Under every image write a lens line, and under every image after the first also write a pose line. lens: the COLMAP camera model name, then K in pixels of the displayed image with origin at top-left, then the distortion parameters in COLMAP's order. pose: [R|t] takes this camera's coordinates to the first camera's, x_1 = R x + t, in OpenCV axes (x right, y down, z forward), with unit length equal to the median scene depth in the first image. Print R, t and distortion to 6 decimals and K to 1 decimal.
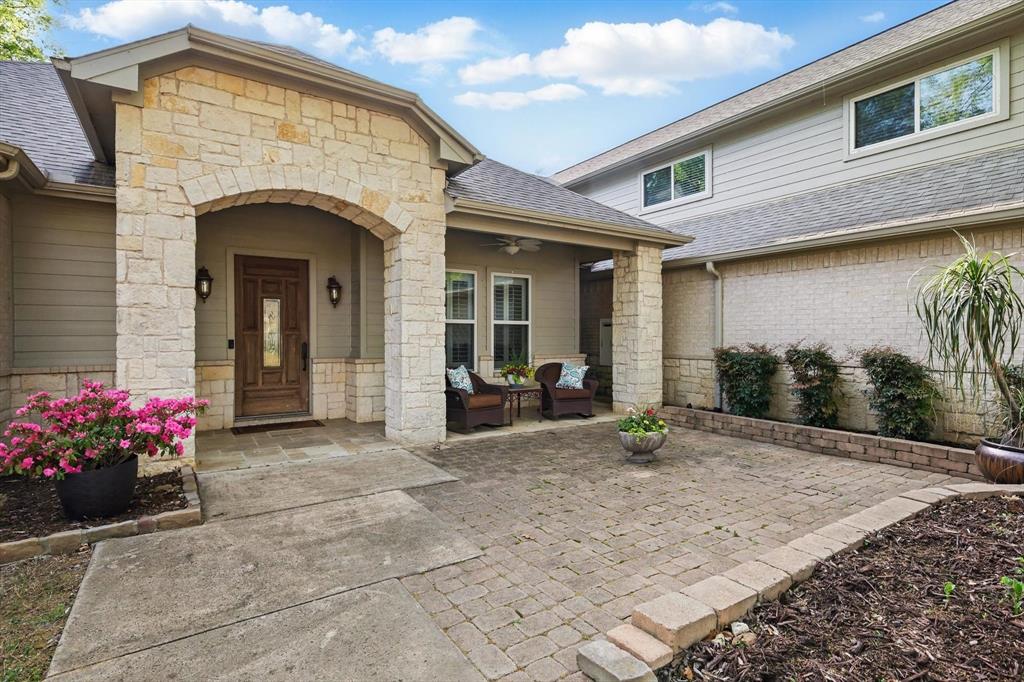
lens RADIAL K [[444.2, 0, 512.0], [0, 444.2, 341.0], [0, 0, 1]] dist [0.001025, 0.000005]
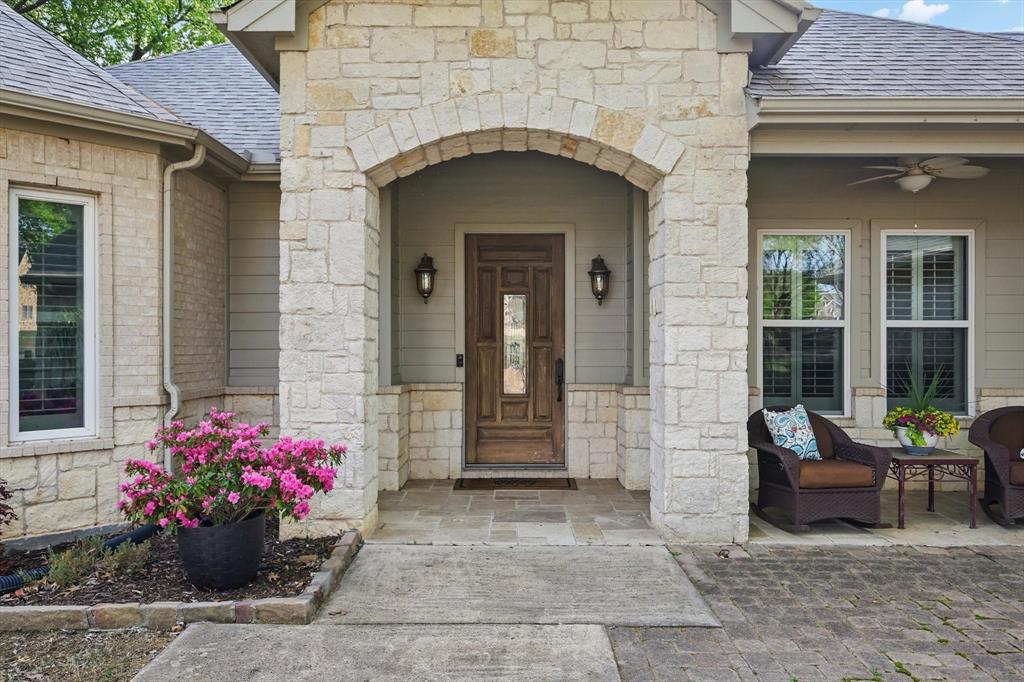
lens RADIAL K [[730.6, 0, 512.0], [0, 730.6, 348.2], [0, 0, 1]] dist [0.002944, 0.000556]
pose [[0.856723, 0.002892, -0.515768, 0.071008], [-0.008427, 0.999929, -0.008390, -0.006196], [0.515707, 0.011534, 0.856687, 0.072750]]
